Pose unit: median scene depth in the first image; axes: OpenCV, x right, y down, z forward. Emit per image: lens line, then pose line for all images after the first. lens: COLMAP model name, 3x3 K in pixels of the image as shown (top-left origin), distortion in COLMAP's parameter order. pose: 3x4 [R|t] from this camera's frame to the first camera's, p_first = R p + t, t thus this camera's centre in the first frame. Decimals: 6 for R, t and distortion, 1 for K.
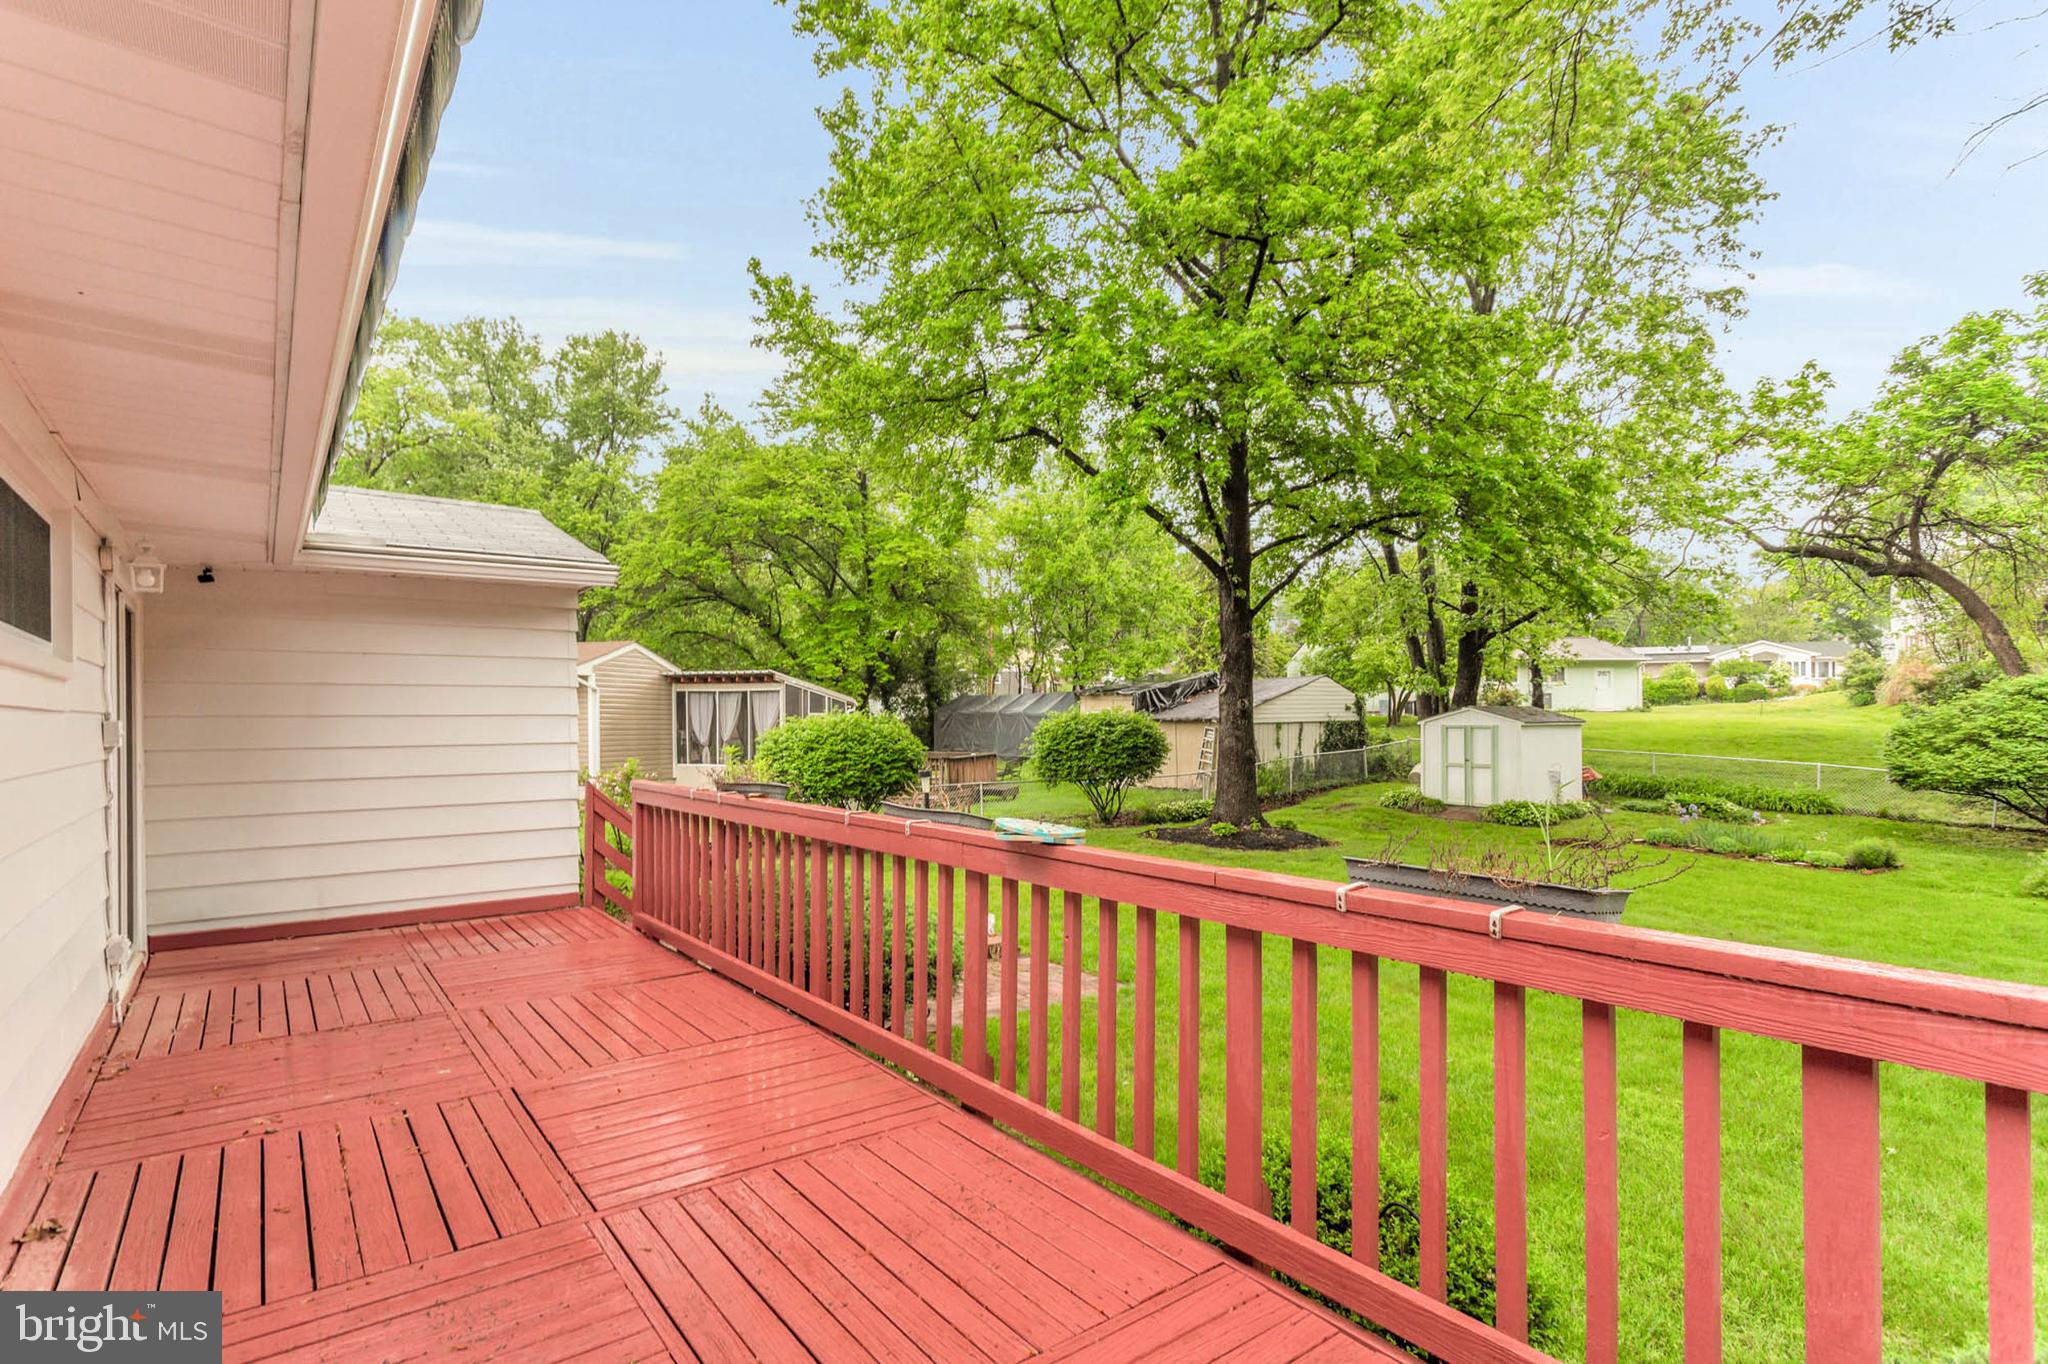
lens RADIAL K [[998.6, 0, 1032.7], [0, 998.6, 717.2], [0, 0, 1]] dist [0.011215, 0.000177]
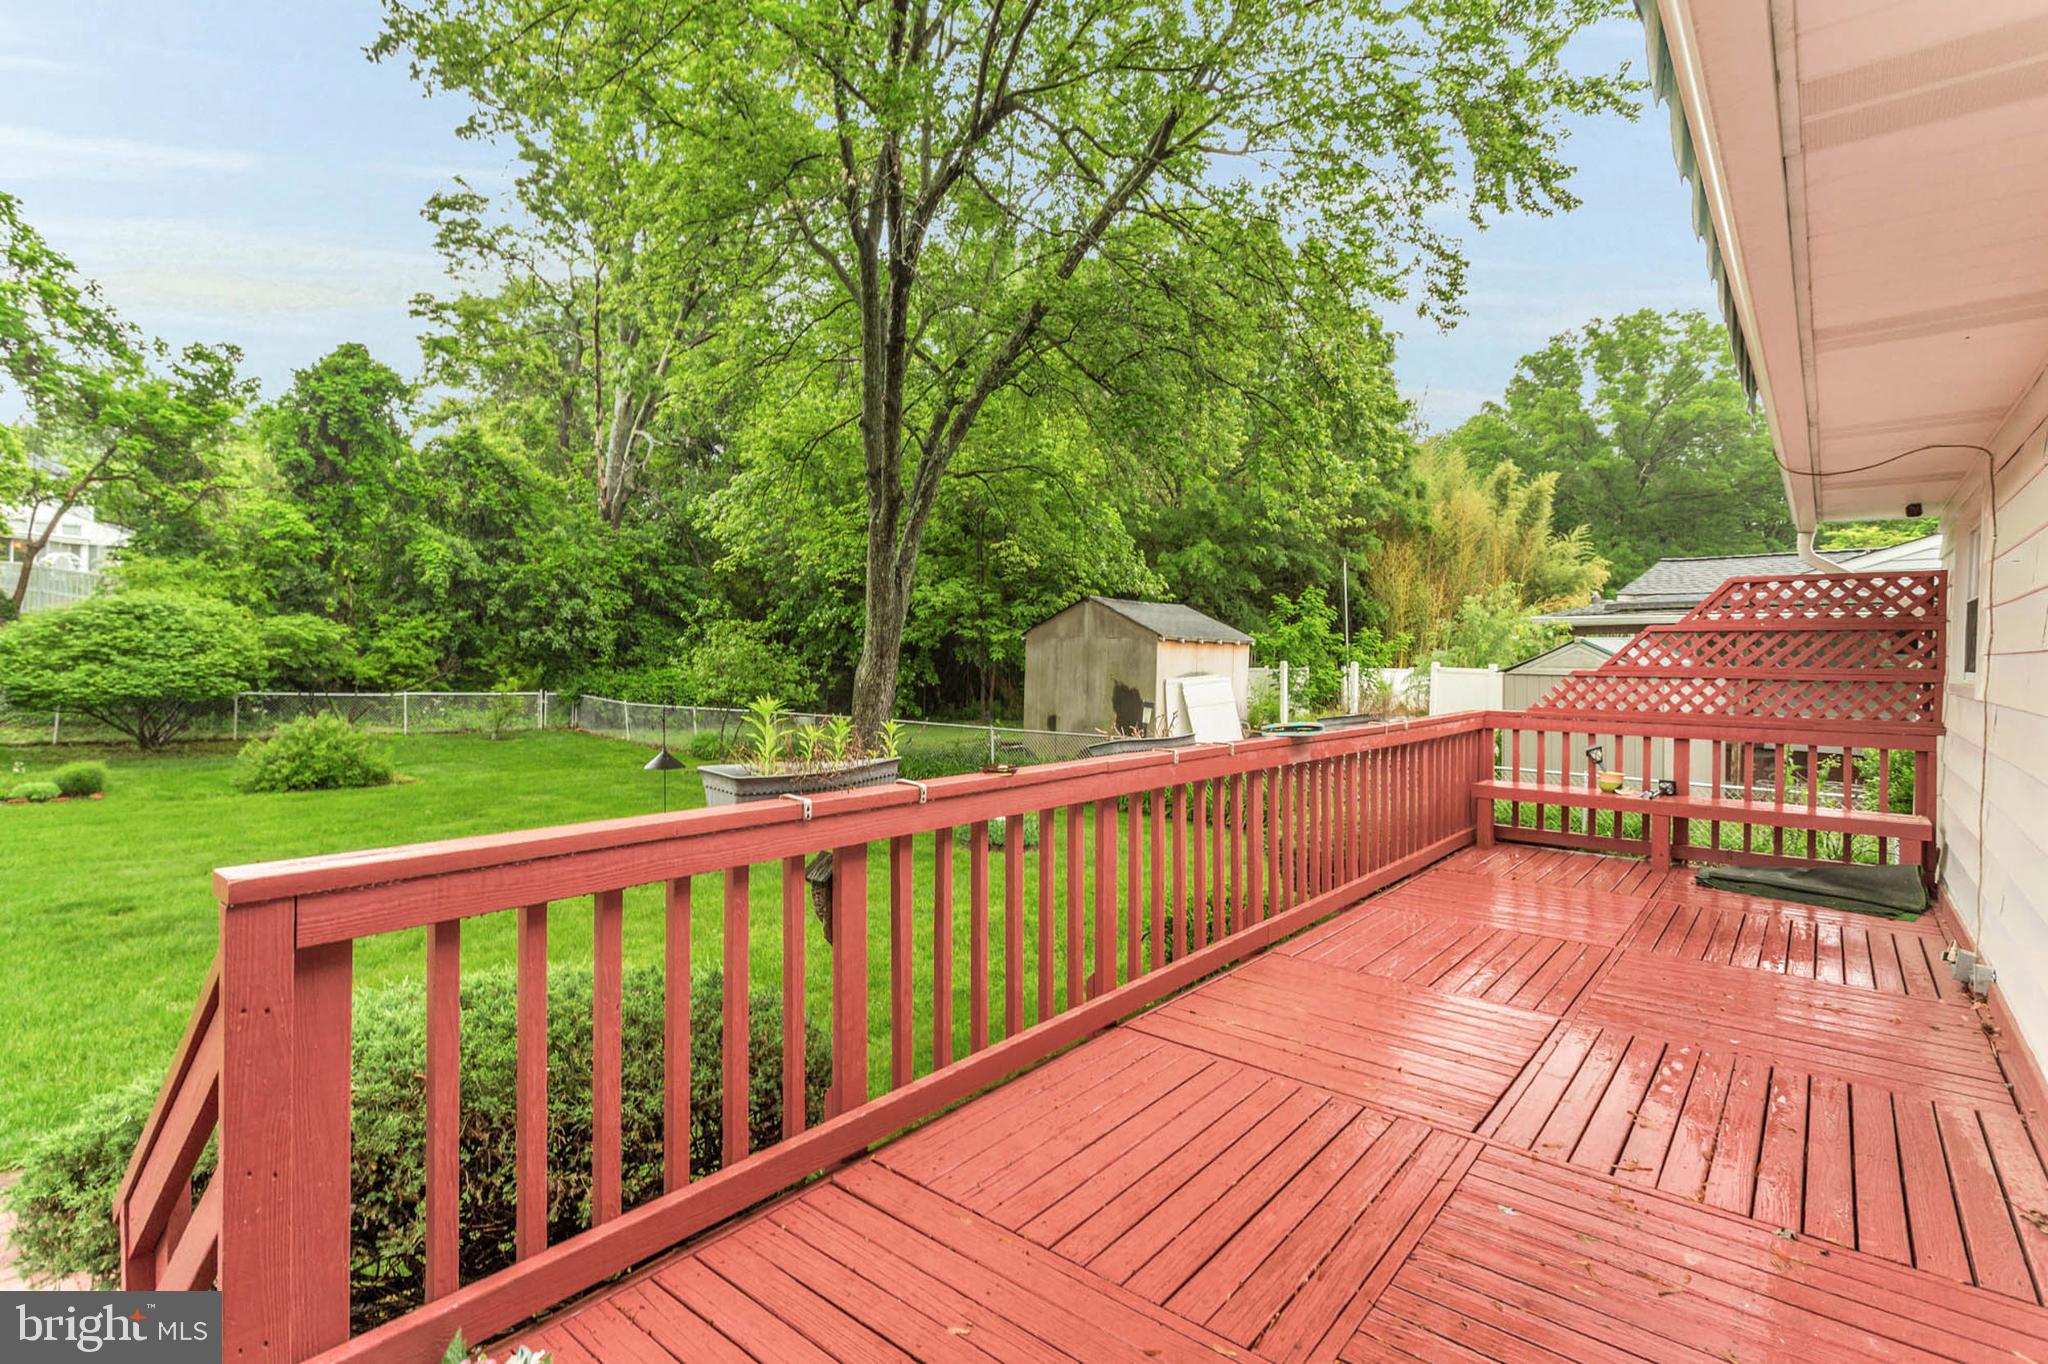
lens RADIAL K [[990.6, 0, 1024.0], [0, 990.6, 682.0], [0, 0, 1]] dist [-0.000373, 0.000003]
pose [[-0.227343, -0.033288, 0.973246, -0.191217], [-0.015567, 0.999412, 0.030546, 0.001799], [-0.973690, -0.008206, -0.227728, 0.247941]]
